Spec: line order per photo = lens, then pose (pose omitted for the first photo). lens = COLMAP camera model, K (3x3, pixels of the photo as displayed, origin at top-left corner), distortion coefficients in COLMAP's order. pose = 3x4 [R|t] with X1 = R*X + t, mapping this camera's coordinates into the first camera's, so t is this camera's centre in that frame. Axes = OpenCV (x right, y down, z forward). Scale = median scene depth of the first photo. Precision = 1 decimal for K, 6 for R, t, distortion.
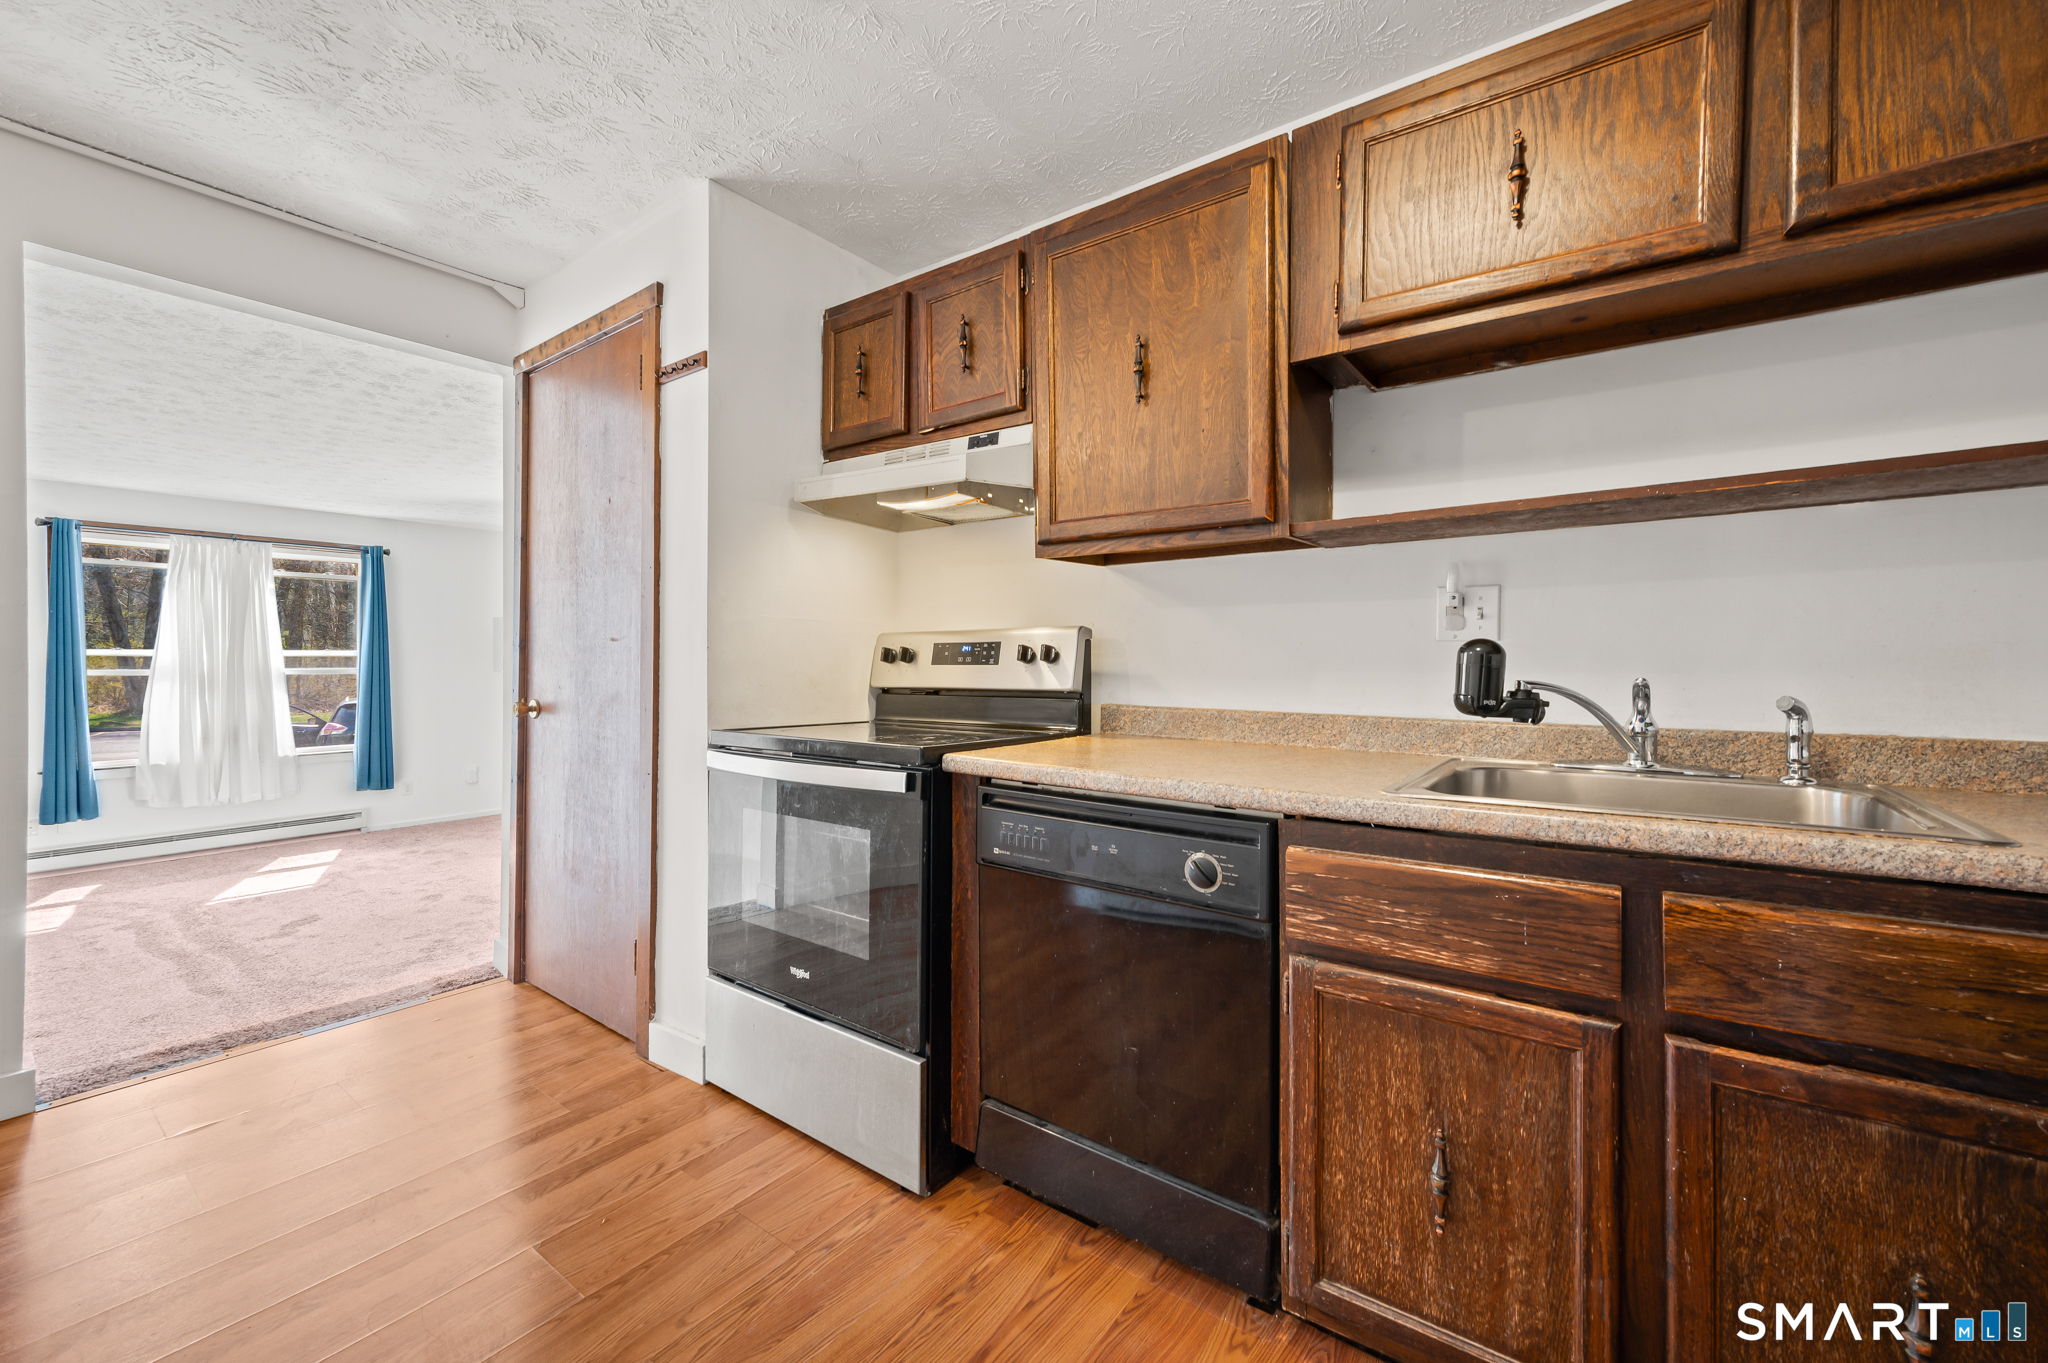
lens RADIAL K [[830.1, 0, 1074.8], [0, 830.1, 673.0], [0, 0, 1]] dist [0.001110, 0.000205]
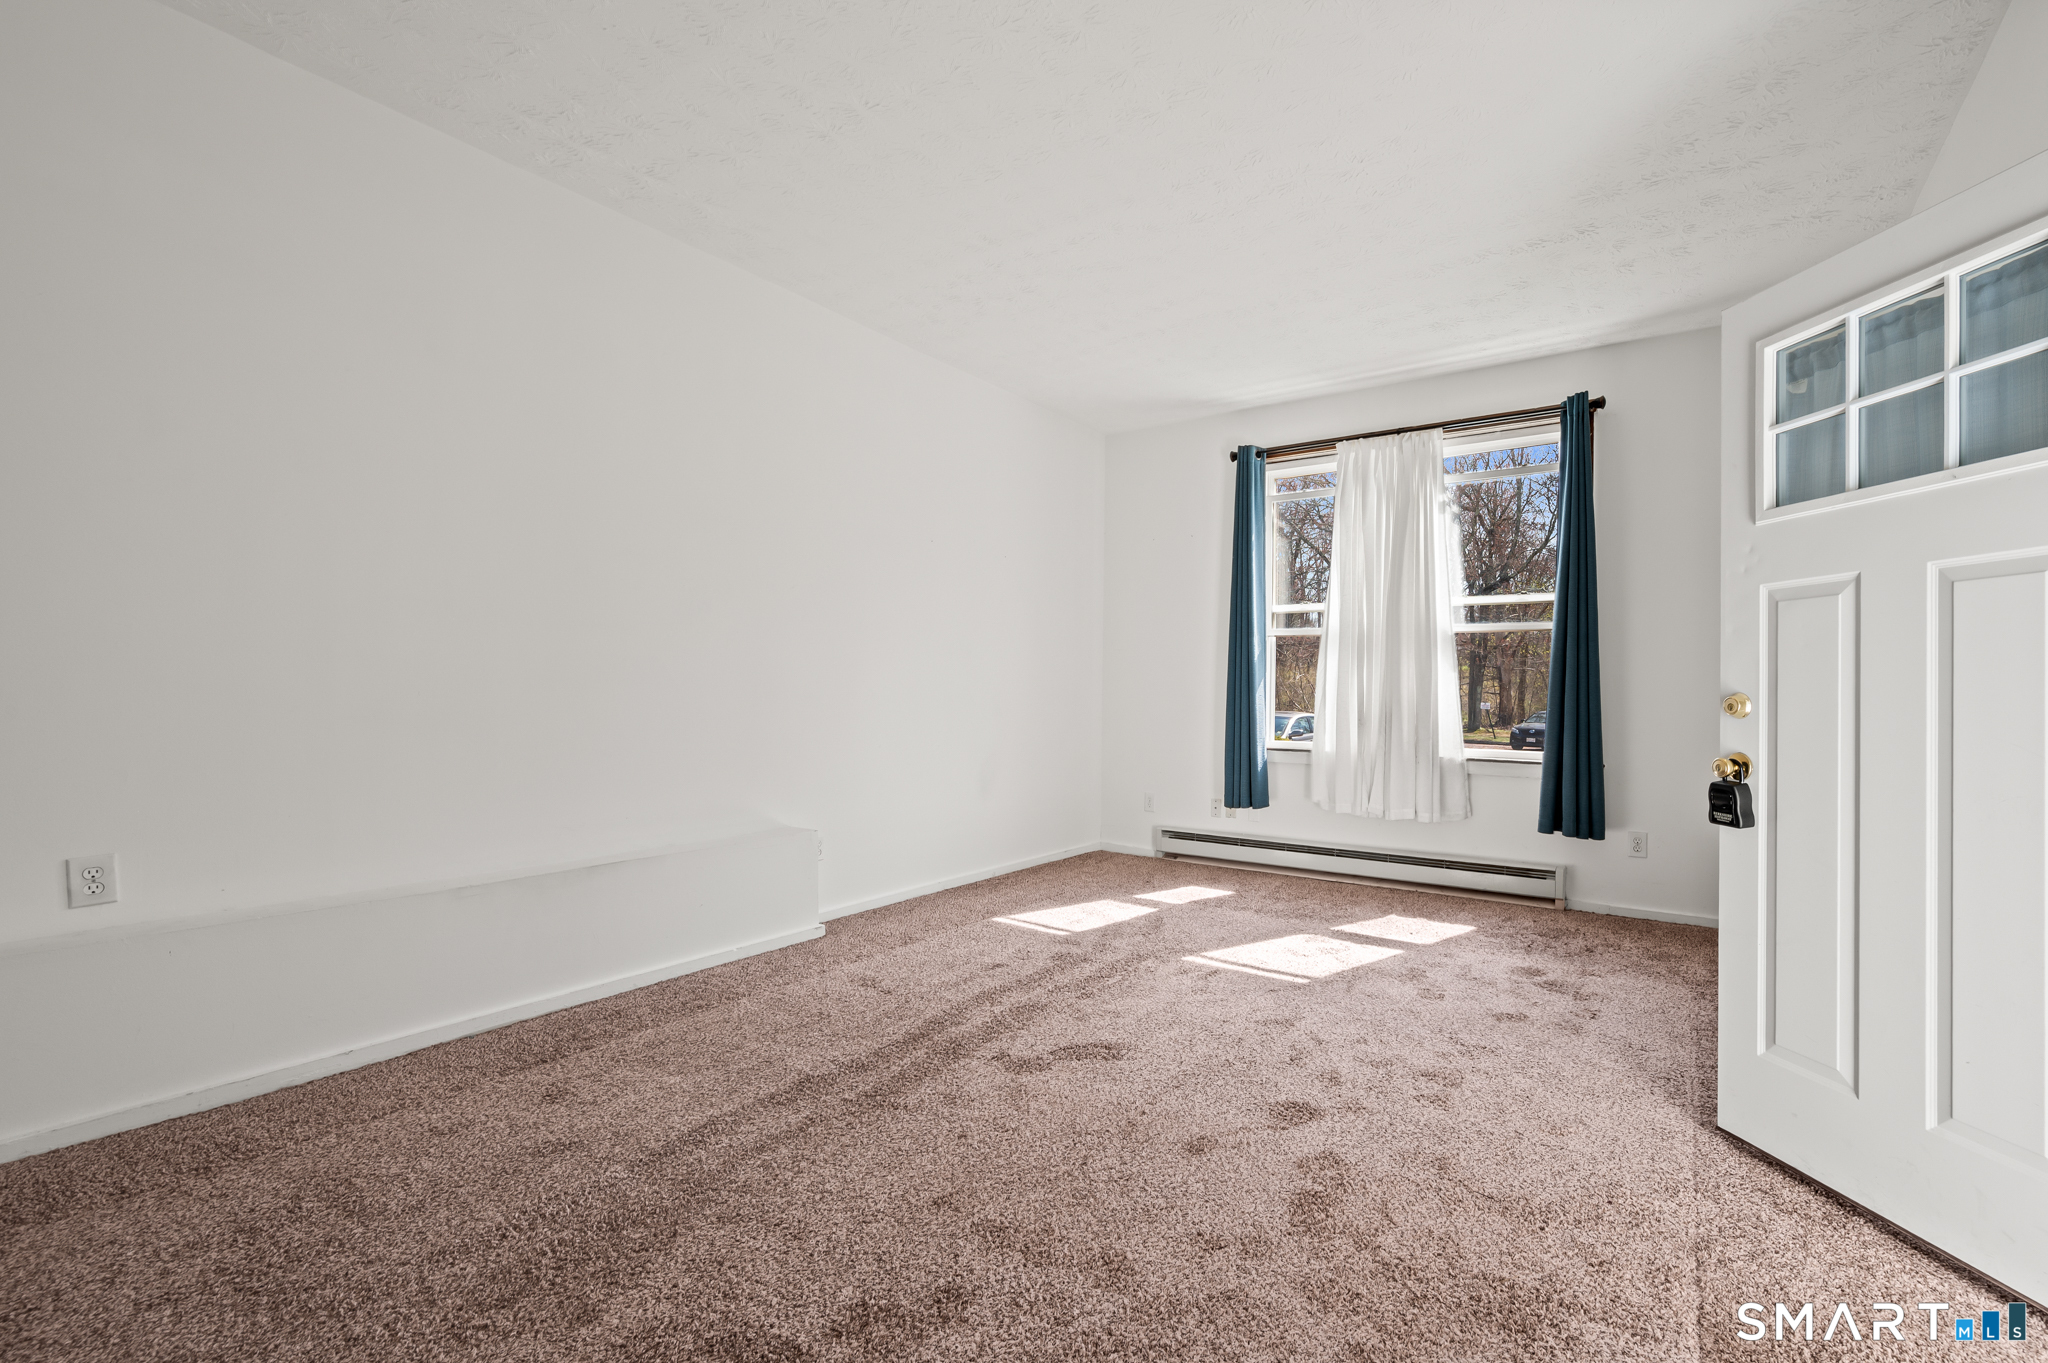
lens RADIAL K [[871.3, 0, 1107.6], [0, 871.3, 683.2], [0, 0, 1]] dist [0.000605, 0.000062]
pose [[0.052840, -0.010435, -0.998548, -0.366270], [-0.029802, 0.999484, -0.012022, 0.073270], [0.998158, 0.030394, 0.052502, 0.875118]]
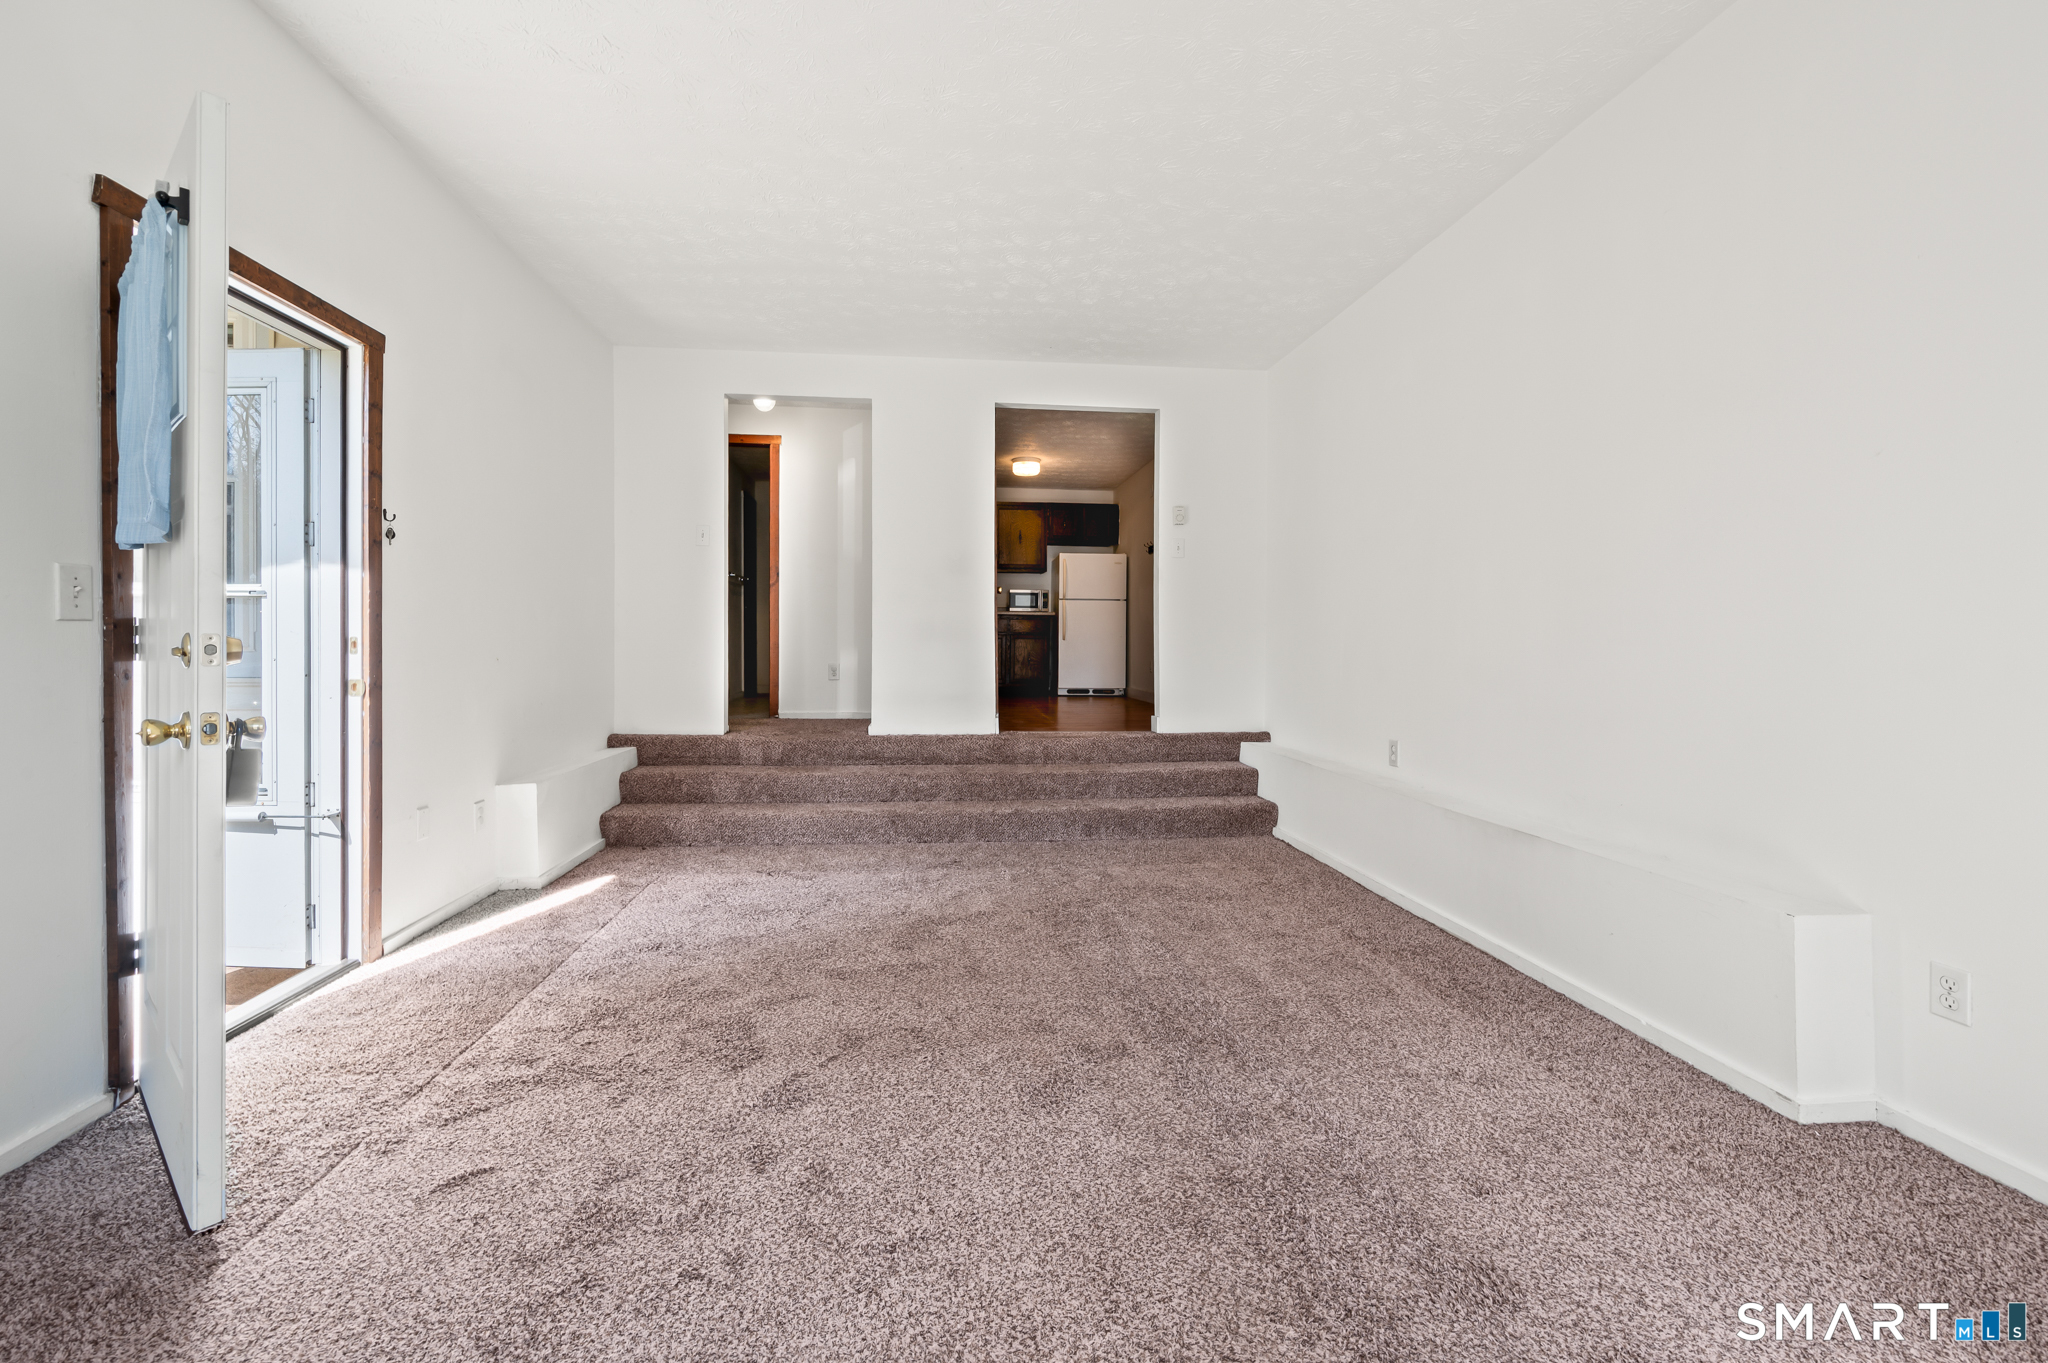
lens RADIAL K [[851.0, 0, 1009.2], [0, 851.0, 650.2], [0, 0, 1]] dist [0.002025, -0.000123]
pose [[-0.677628, -0.014253, 0.735266, -1.100133], [0.007411, 0.999629, 0.026208, 0.064452], [-0.735367, 0.023209, -0.677271, 1.164275]]
